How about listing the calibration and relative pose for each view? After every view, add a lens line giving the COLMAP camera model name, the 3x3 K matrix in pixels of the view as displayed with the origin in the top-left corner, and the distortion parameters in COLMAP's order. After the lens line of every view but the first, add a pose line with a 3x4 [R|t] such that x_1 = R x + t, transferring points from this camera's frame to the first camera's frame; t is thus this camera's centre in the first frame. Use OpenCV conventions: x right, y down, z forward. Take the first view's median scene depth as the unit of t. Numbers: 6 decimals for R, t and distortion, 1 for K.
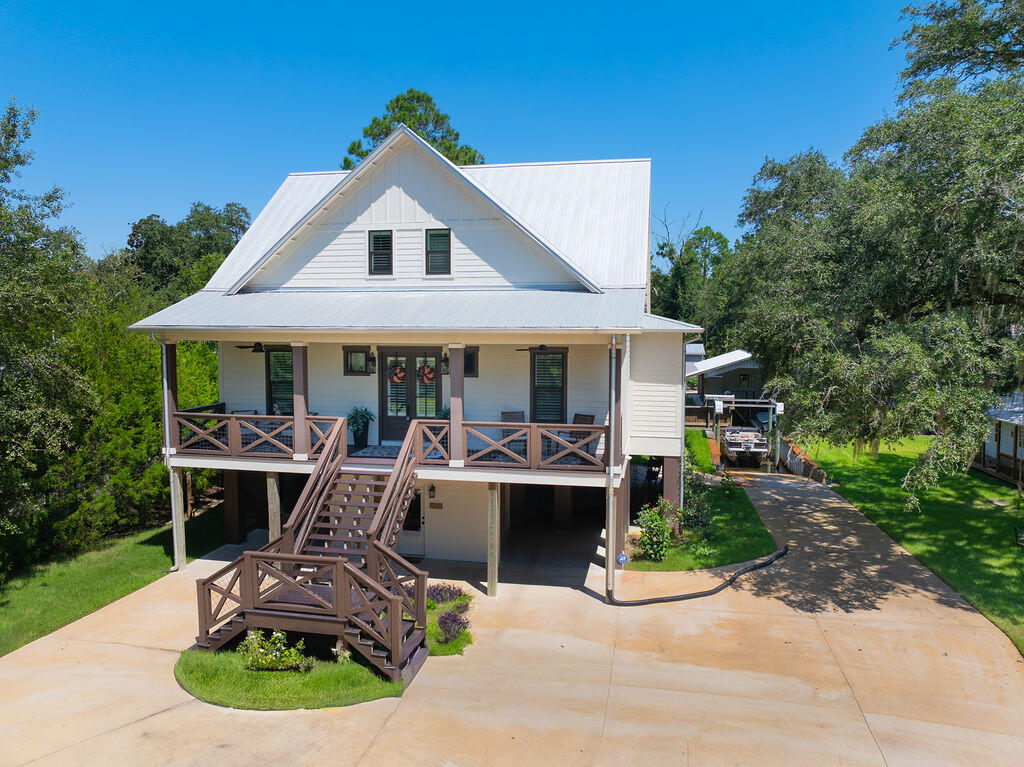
lens RADIAL K [[726.4, 0, 516.2], [0, 726.4, 375.9], [0, 0, 1]] dist [-0.035070, -0.000391]
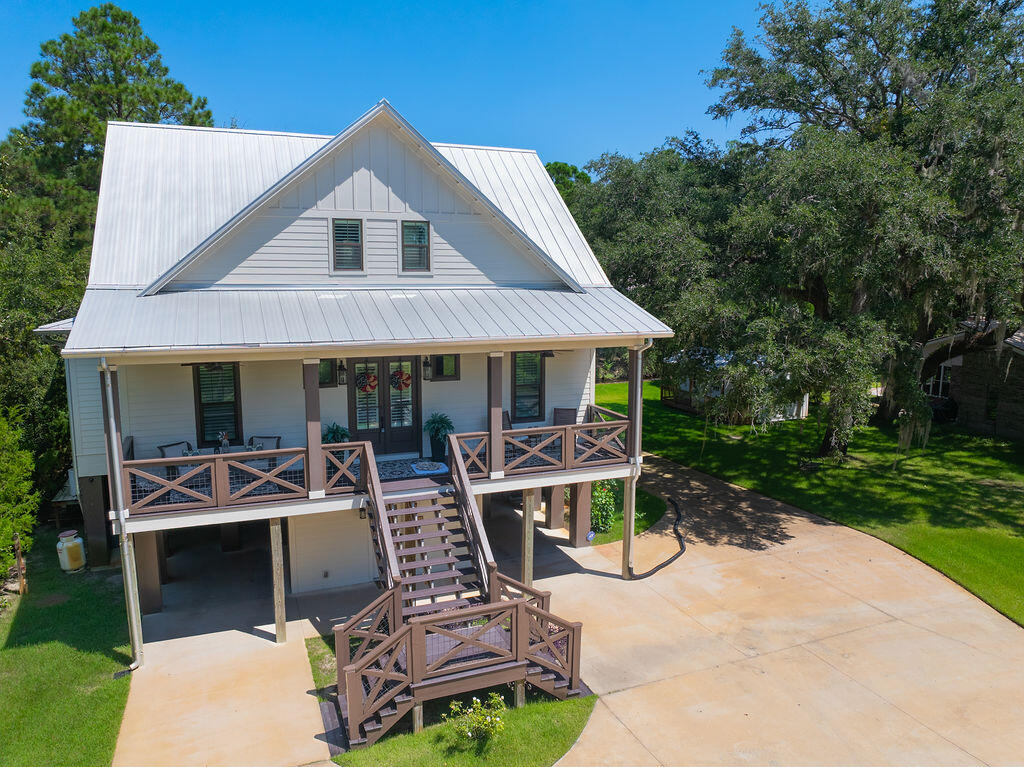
lens RADIAL K [[726.4, 0, 516.2], [0, 726.4, 375.9], [0, 0, 1]] dist [-0.035070, -0.000391]
pose [[0.833092, -0.075962, 0.547893, -0.516459], [0.036175, 0.995887, 0.083069, -0.080367], [-0.551950, -0.049384, 0.832414, 0.165036]]
